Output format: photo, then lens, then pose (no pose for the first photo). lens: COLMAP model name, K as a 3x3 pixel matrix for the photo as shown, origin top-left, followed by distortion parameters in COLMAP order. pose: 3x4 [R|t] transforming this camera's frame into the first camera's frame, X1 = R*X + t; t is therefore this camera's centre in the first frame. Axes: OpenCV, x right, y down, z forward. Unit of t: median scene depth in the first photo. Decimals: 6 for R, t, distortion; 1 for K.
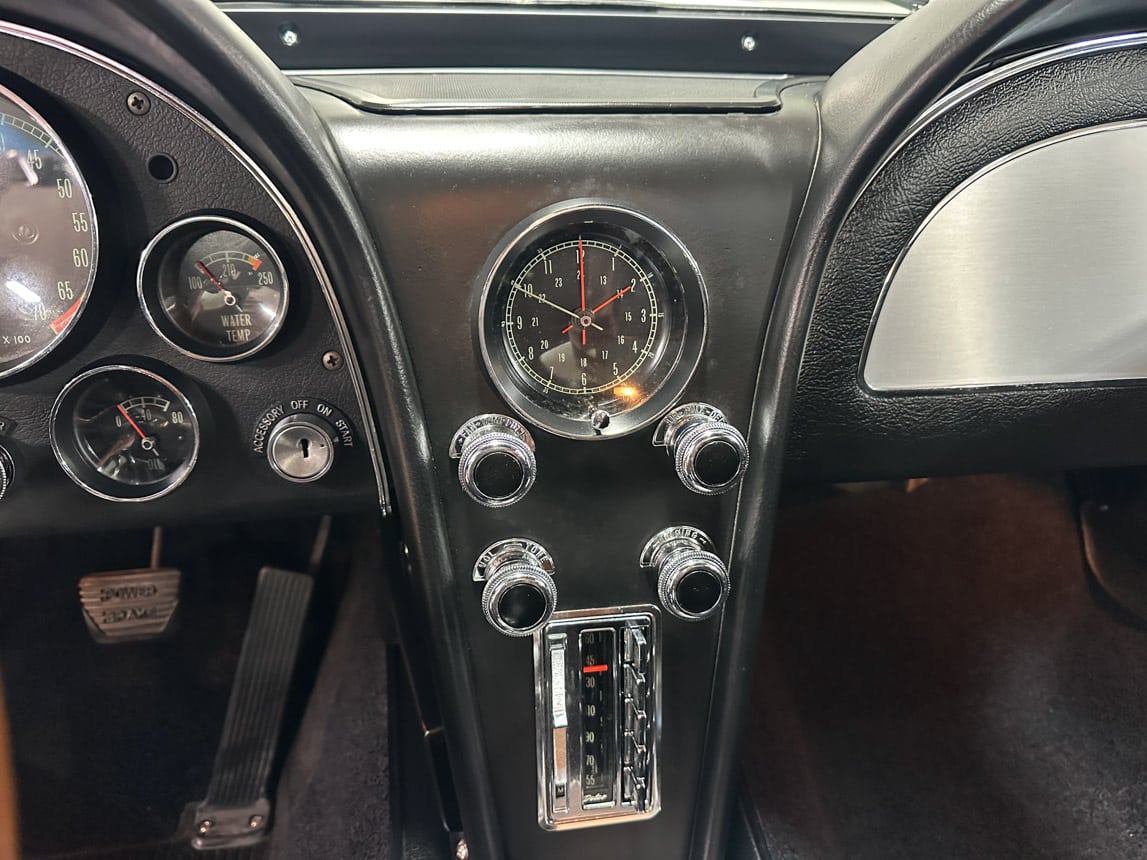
lens RADIAL K [[800.9, 0, 573.5], [0, 800.9, 430.0], [0, 0, 1]] dist [-0.003016, -0.027778]
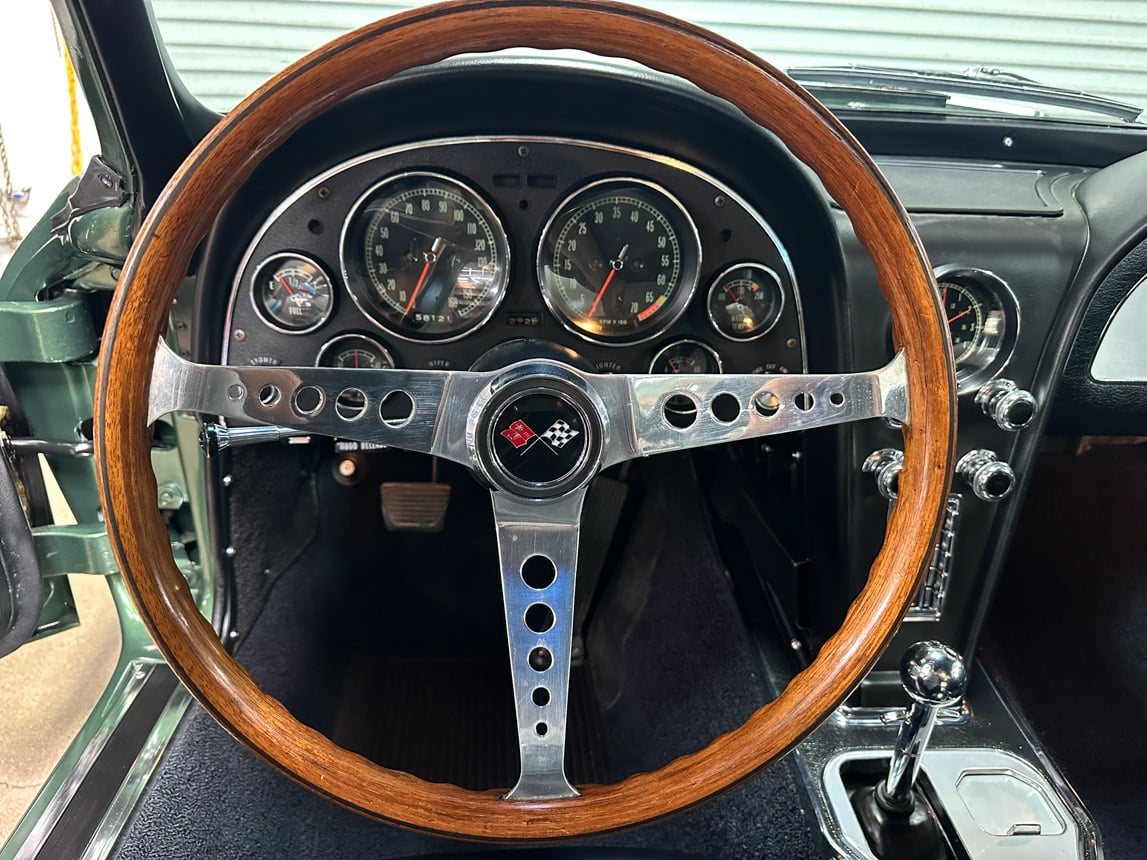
lens RADIAL K [[788.7, 0, 570.1], [0, 788.7, 430.3], [0, 0, 1]] dist [0.154388, -0.254368]
pose [[0.994743, 0.070169, -0.074587, -0.653865], [-0.067567, 0.997033, 0.036865, 0.077061], [0.076953, -0.031632, 0.996533, -0.847677]]
